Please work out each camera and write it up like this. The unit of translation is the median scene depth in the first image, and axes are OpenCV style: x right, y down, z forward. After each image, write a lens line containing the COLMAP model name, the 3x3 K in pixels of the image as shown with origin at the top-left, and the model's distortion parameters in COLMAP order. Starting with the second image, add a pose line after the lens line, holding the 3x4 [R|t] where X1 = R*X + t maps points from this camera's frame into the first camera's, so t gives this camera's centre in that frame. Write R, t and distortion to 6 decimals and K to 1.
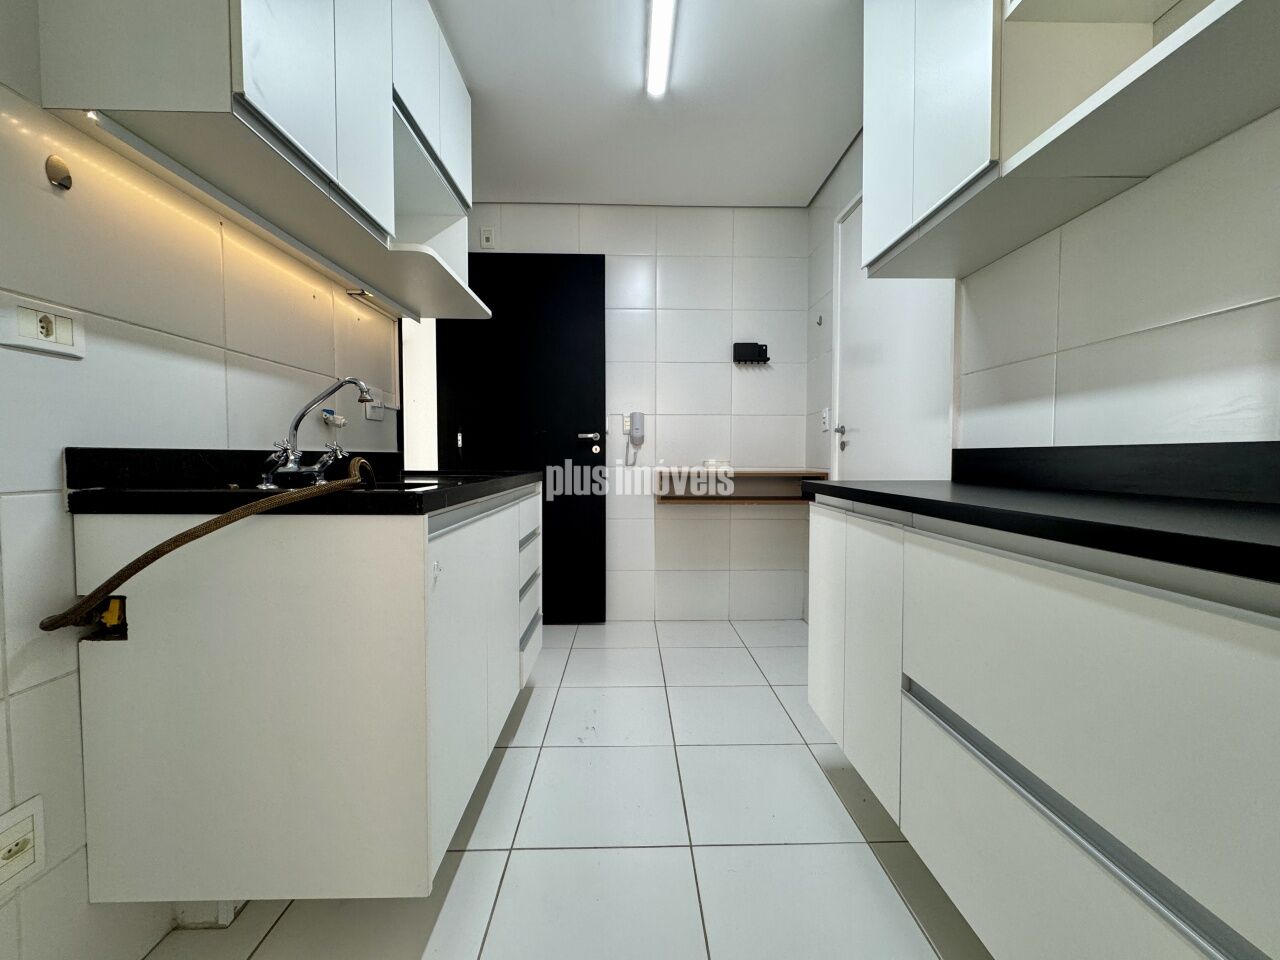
lens RADIAL K [[514.1, 0, 640.0], [0, 514.1, 478.5], [0, 0, 1]] dist [-0.003590, 0.000364]
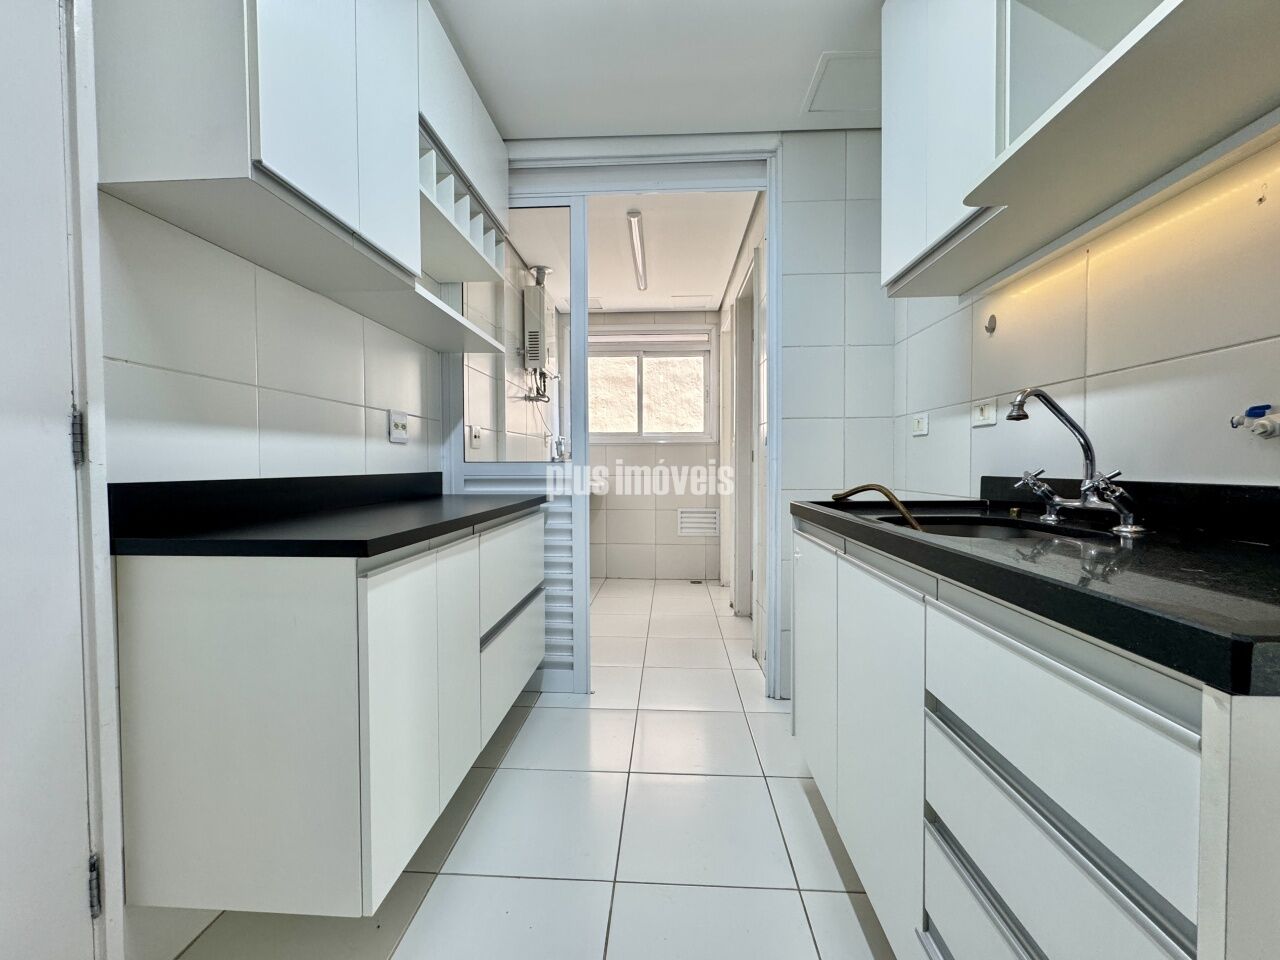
lens RADIAL K [[514.1, 0, 640.0], [0, 514.1, 478.5], [0, 0, 1]] dist [-0.003590, 0.000364]
pose [[-0.996667, 0.002535, 0.081536, -0.033900], [0.008203, 0.997565, 0.069255, -0.134651], [-0.081162, 0.069693, -0.994261, 2.075720]]
